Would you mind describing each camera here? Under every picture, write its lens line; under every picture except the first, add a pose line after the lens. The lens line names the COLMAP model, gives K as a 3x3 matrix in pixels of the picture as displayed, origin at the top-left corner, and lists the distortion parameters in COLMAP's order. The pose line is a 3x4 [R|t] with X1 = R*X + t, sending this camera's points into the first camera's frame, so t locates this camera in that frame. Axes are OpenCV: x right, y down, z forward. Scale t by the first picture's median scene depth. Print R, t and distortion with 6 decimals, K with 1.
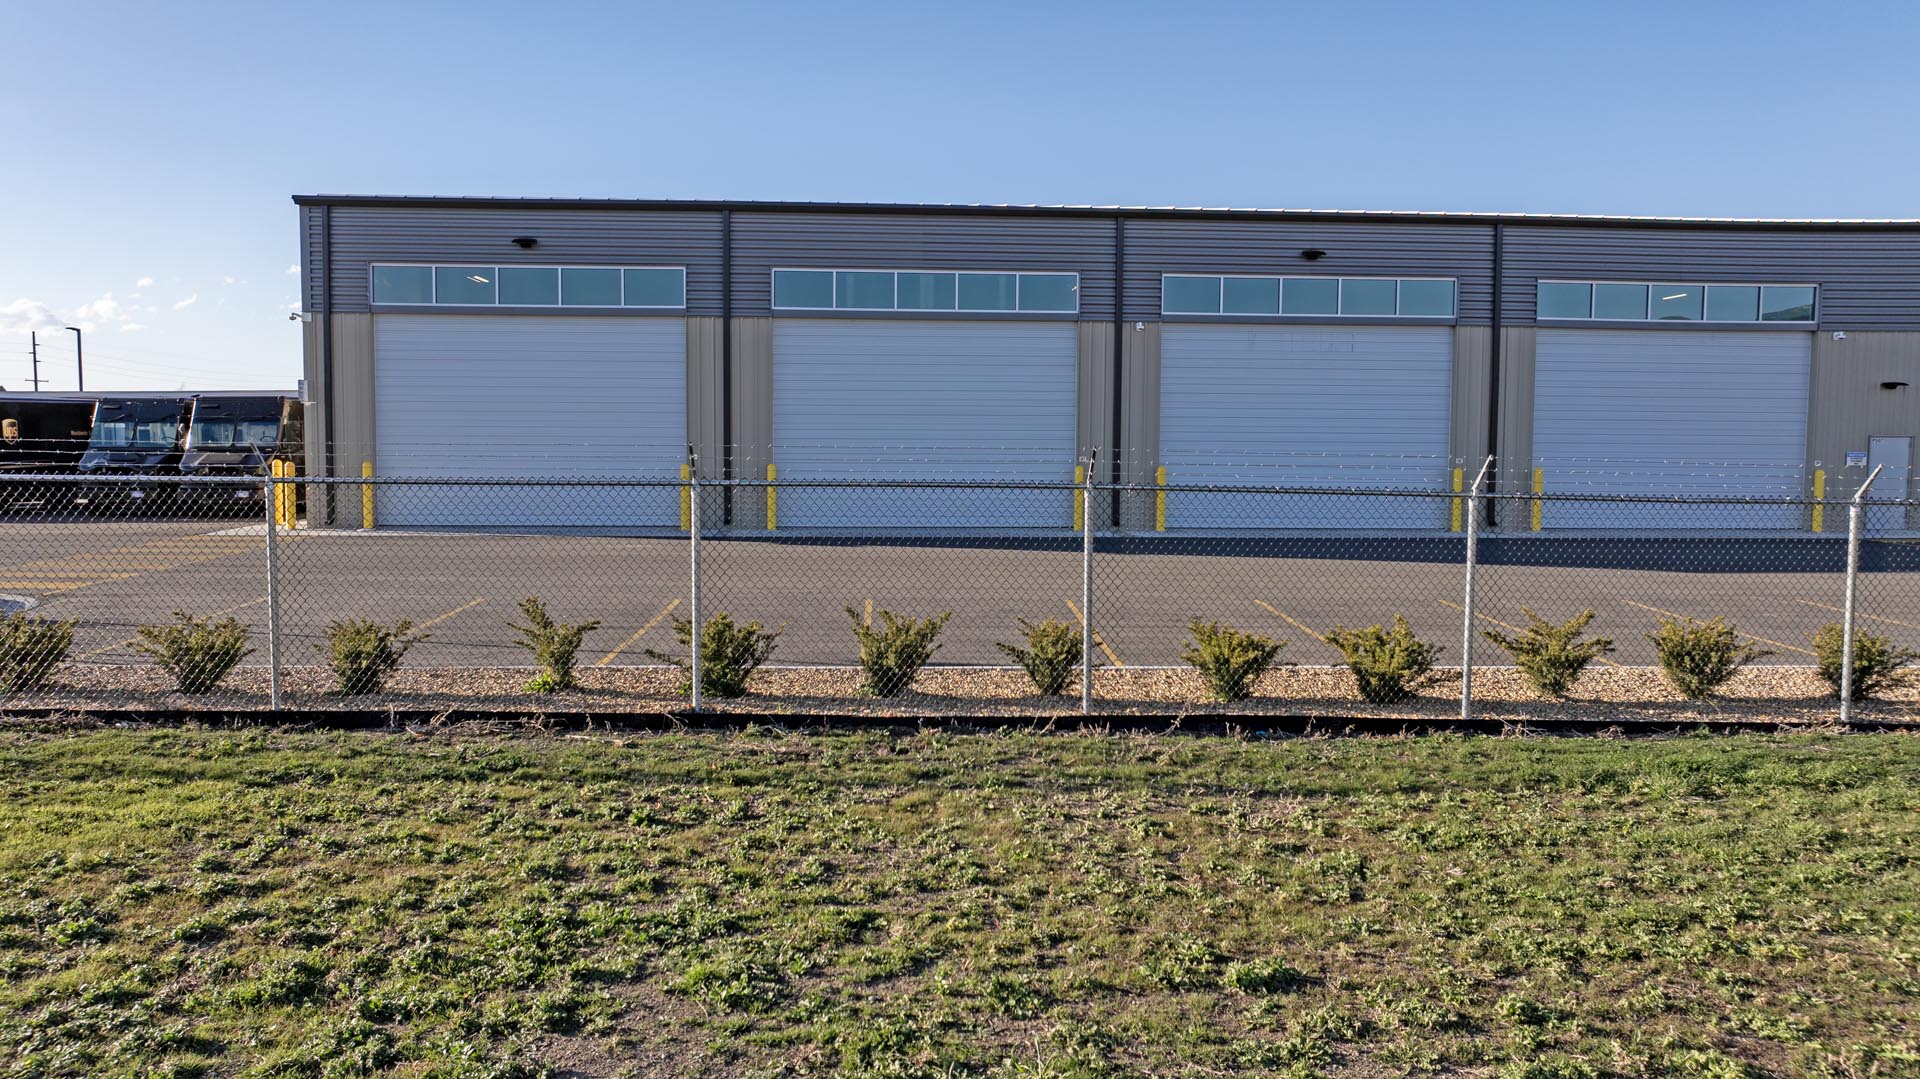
lens RADIAL K [[1162.6, 0, 960.0], [0, 1162.6, 539.5], [0, 0, 1]] dist [-0.004256, -0.001903]
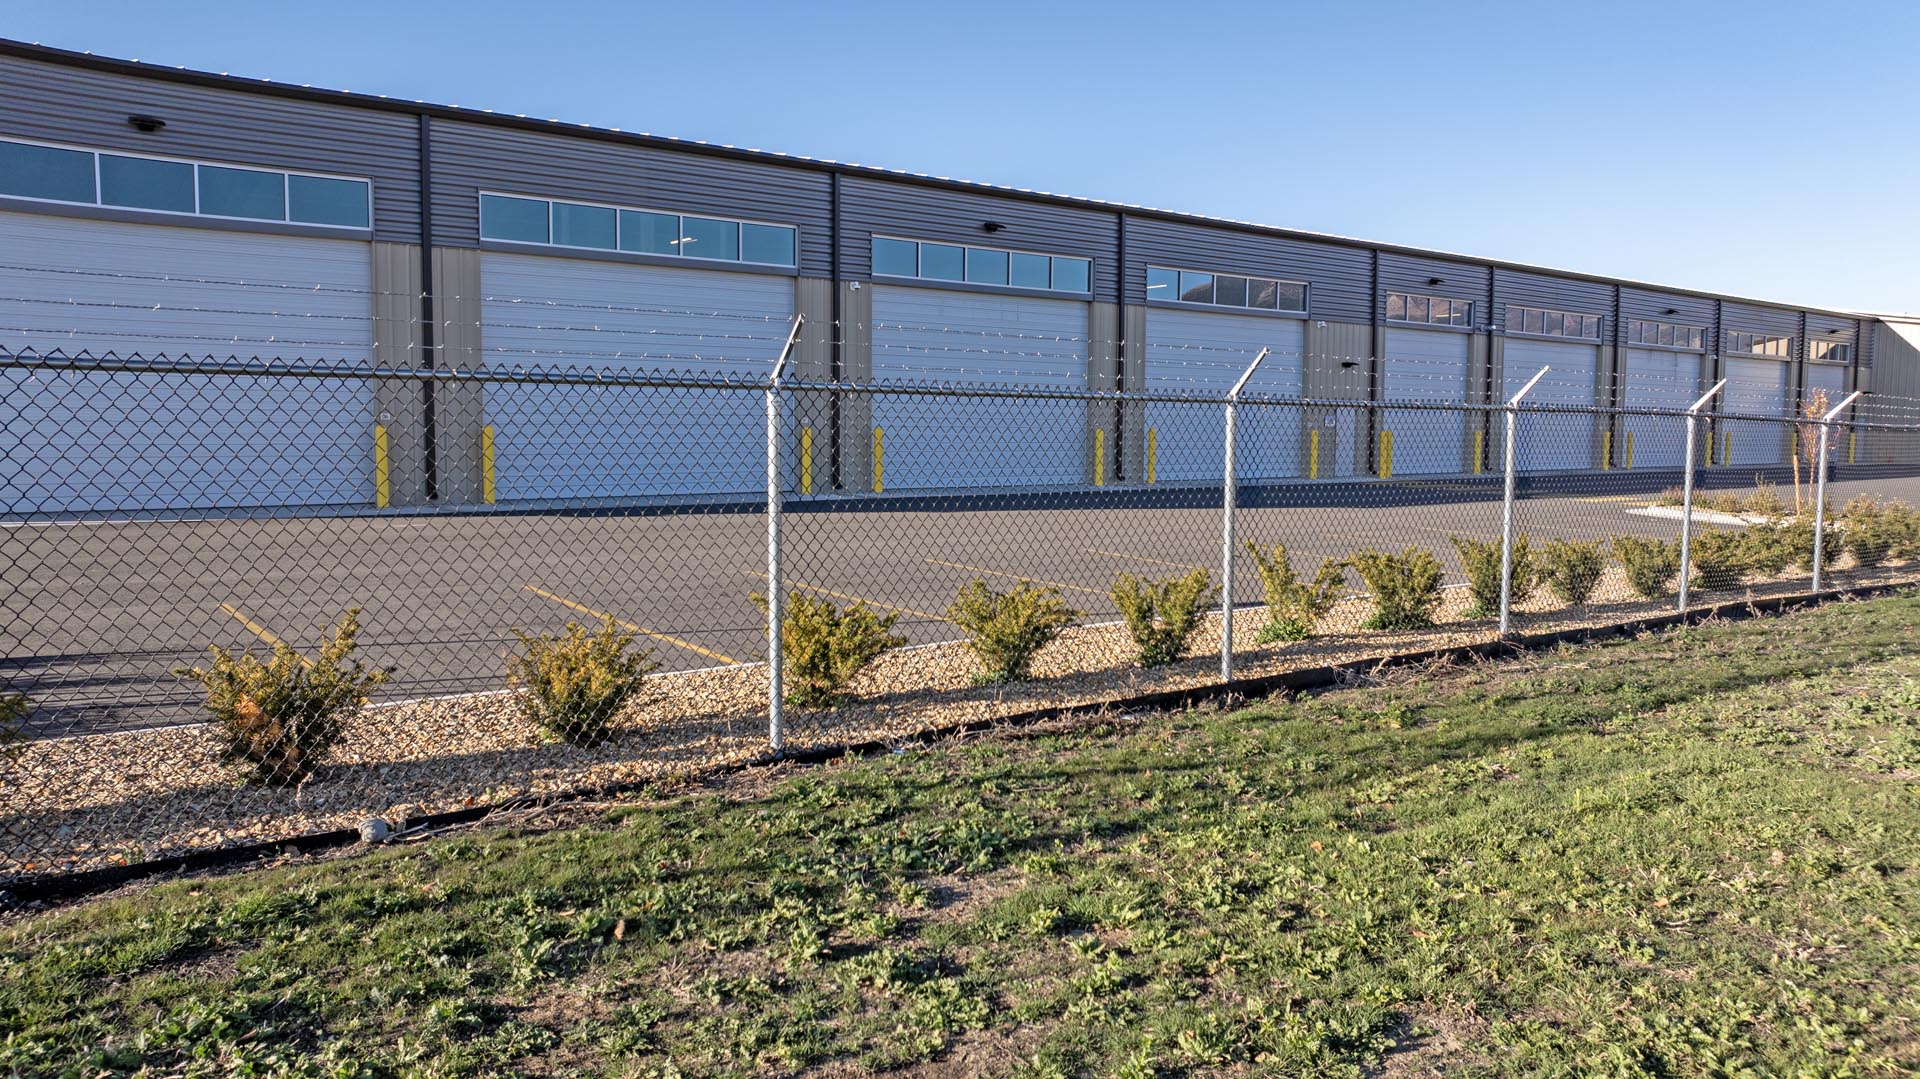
lens RADIAL K [[1392.2, 0, 992.2], [0, 1392.2, 539.3], [0, 0, 1]] dist [-0.004975, 0.001388]
pose [[0.808604, -0.047524, 0.586431, -0.120620], [0.036546, 0.998865, 0.030556, 0.000031], [-0.587218, -0.003276, 0.809422, -0.007454]]
